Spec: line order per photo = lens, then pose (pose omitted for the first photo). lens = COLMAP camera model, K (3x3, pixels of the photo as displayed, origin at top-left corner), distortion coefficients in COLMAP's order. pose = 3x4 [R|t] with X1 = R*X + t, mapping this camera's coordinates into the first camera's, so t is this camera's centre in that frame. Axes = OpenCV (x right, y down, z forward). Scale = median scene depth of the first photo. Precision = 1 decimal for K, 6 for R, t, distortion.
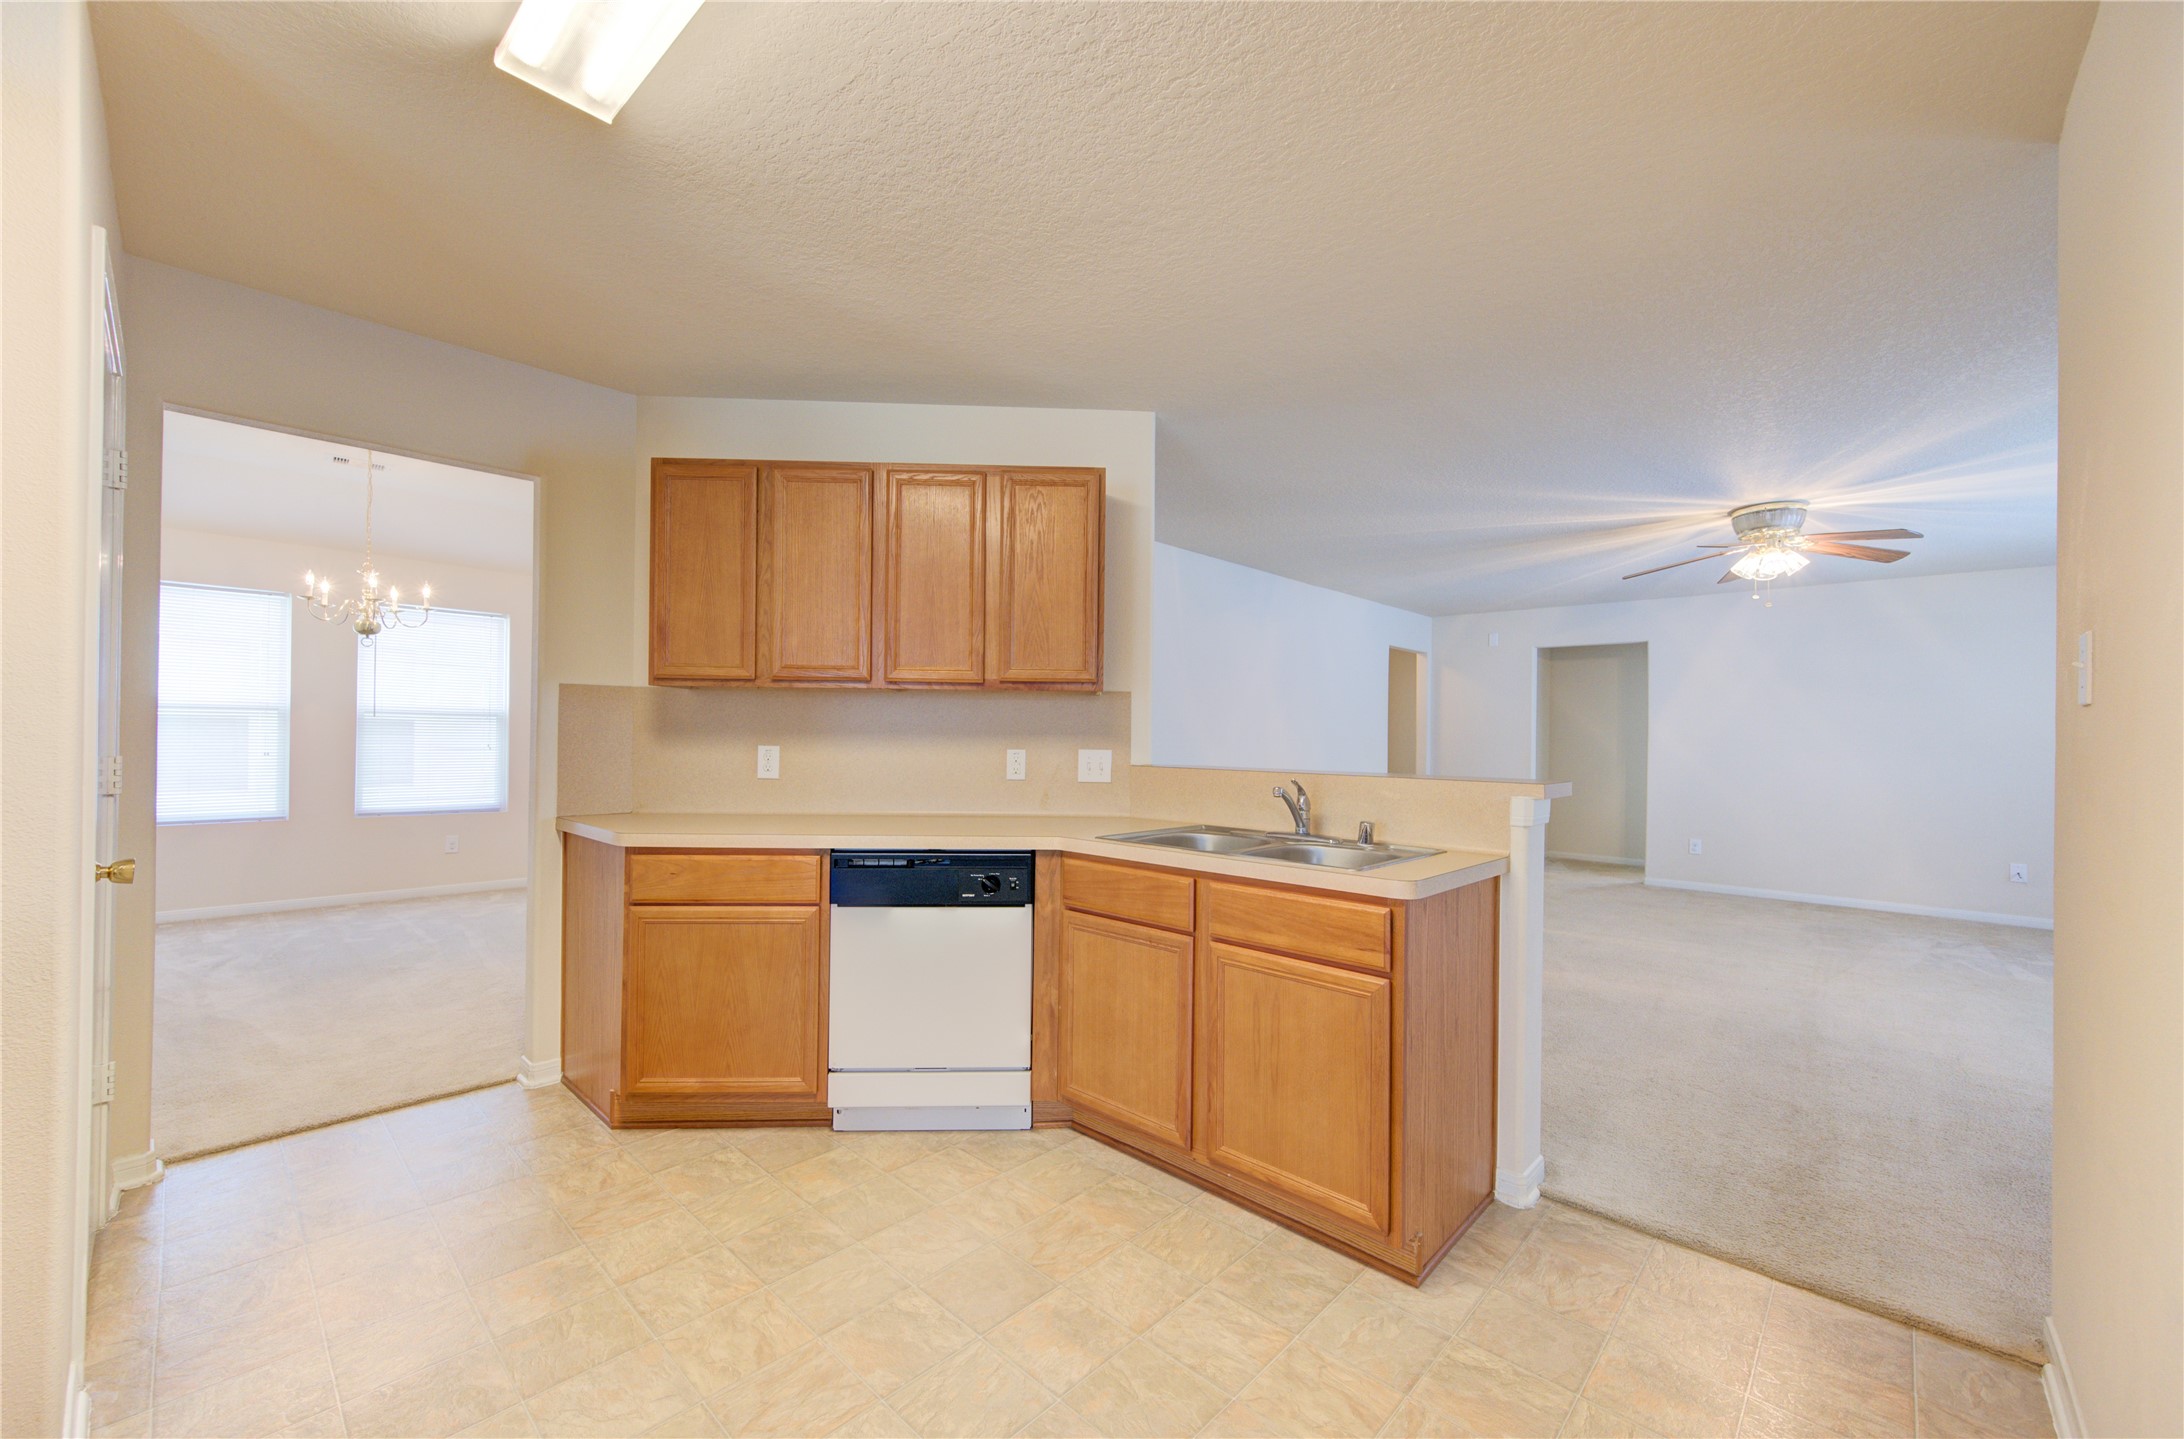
lens RADIAL K [[855.4, 0, 1082.4], [0, 855.4, 722.3], [0, 0, 1]] dist [0.007124, -0.000279]
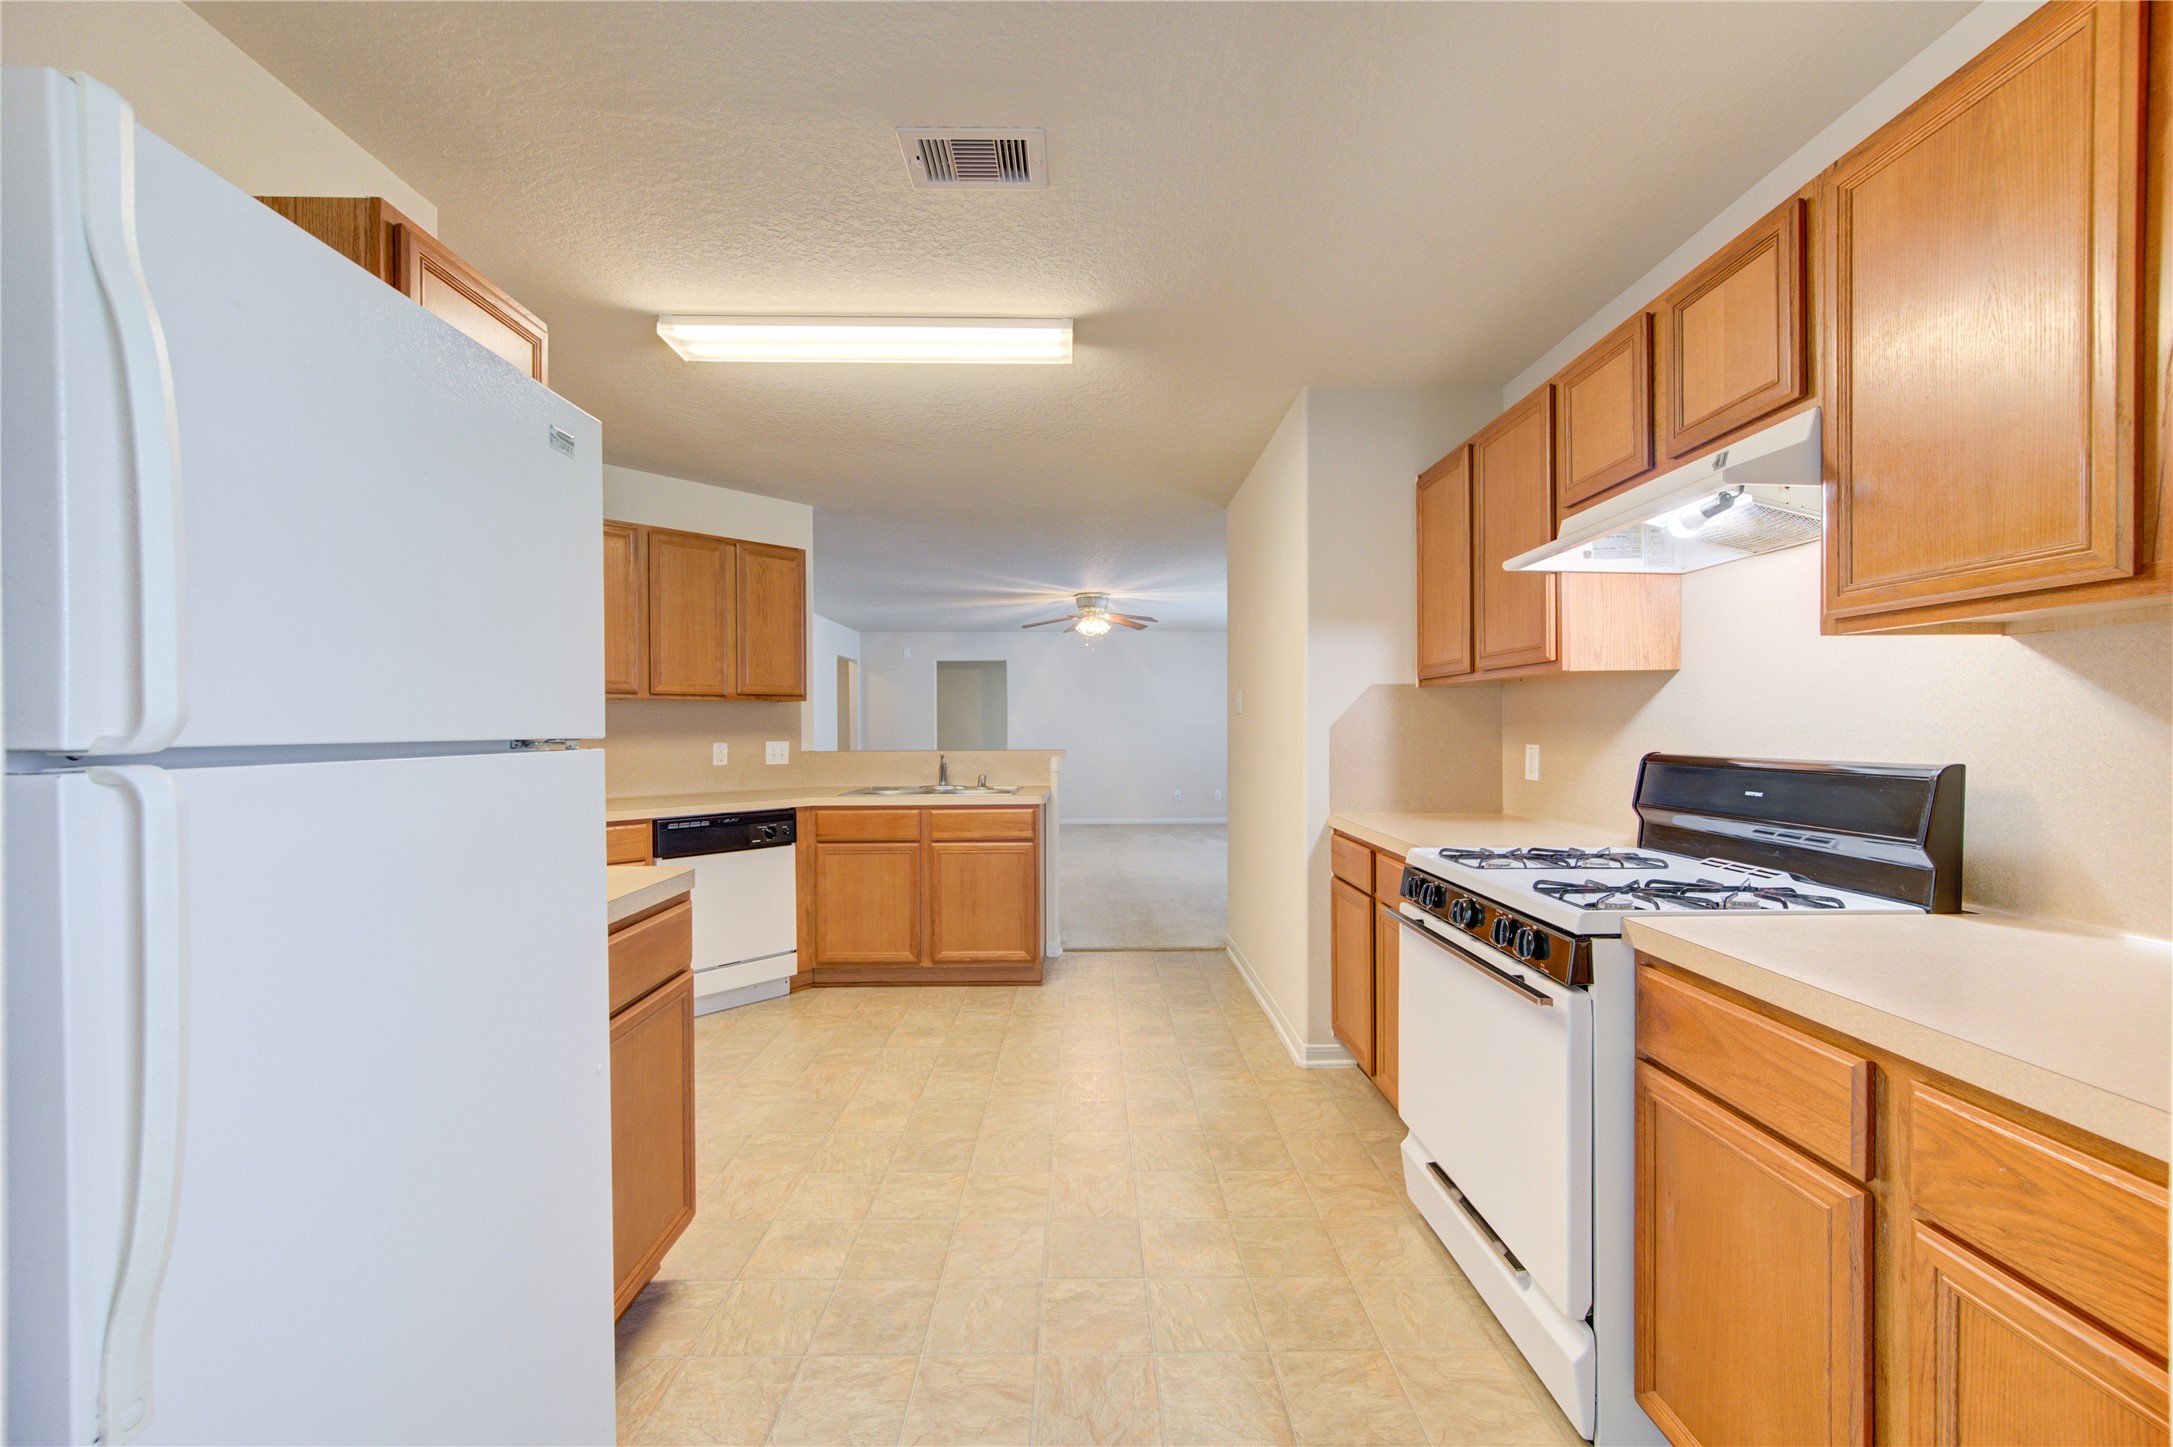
lens RADIAL K [[861.5, 0, 1097.5], [0, 861.5, 723.8], [0, 0, 1]] dist [0.009784, -0.001804]
pose [[0.715119, -0.015030, 0.698841, -0.739198], [0.006984, 0.999873, 0.014358, -0.015807], [-0.698968, -0.005386, 0.715132, -0.456874]]
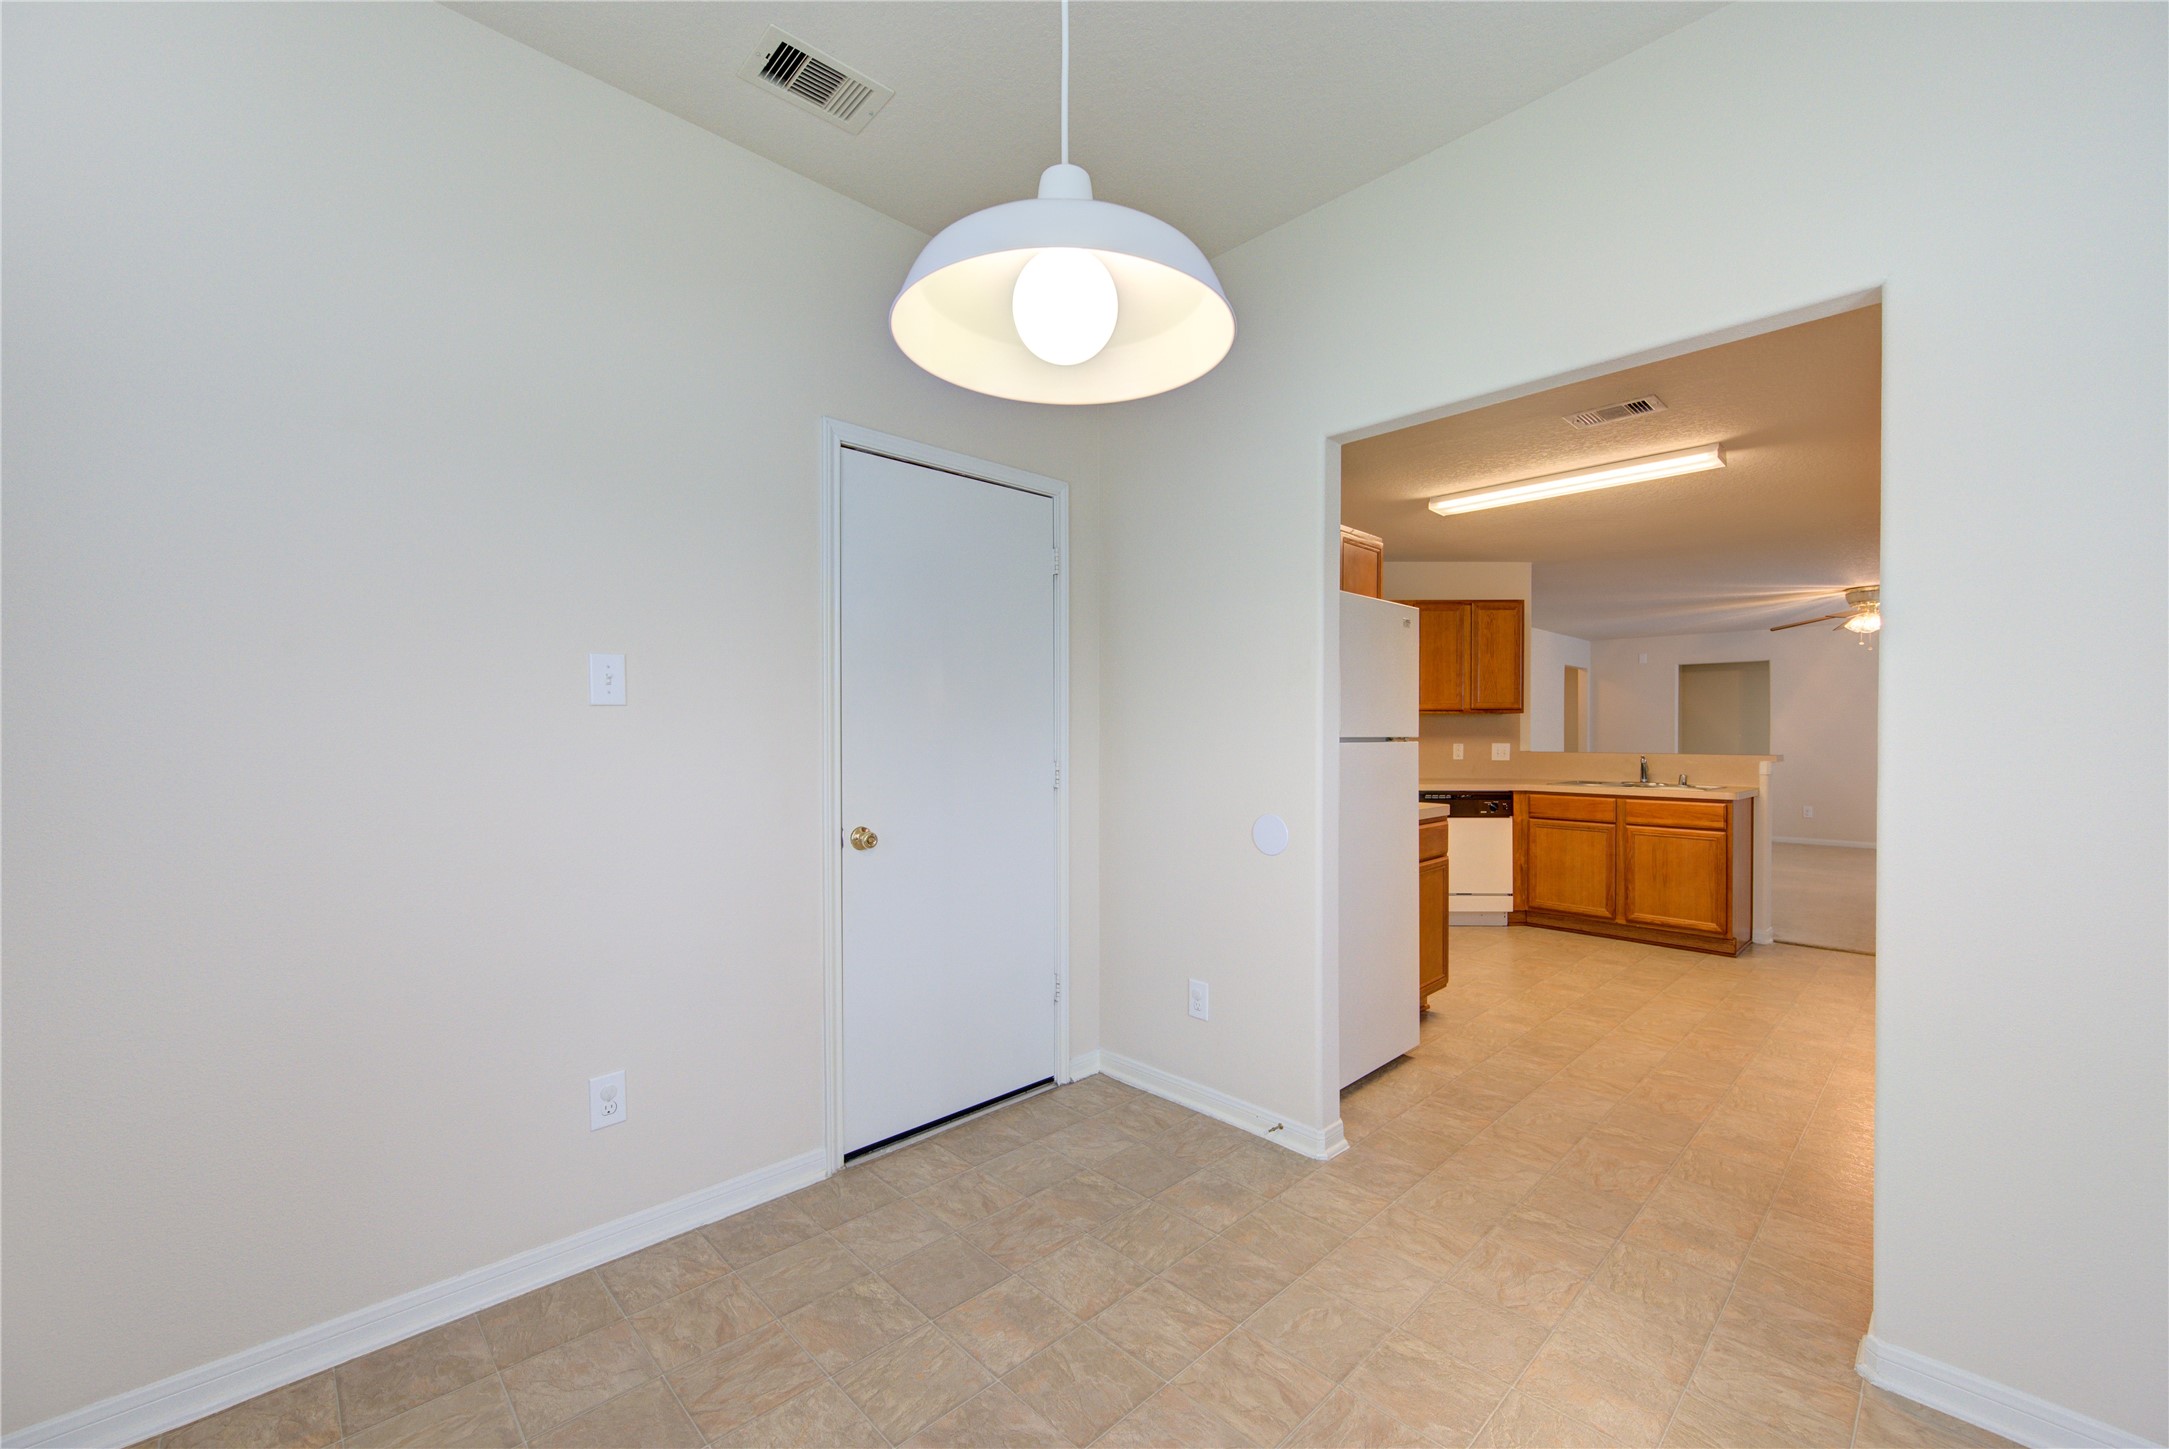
lens RADIAL K [[859.9, 0, 1087.7], [0, 859.9, 745.5], [0, 0, 1]] dist [0.009784, -0.001804]
pose [[0.999214, -0.011532, -0.037924, -1.018154], [0.012546, 0.999567, 0.026599, -0.029912], [0.037600, -0.027054, 0.998927, -1.142209]]
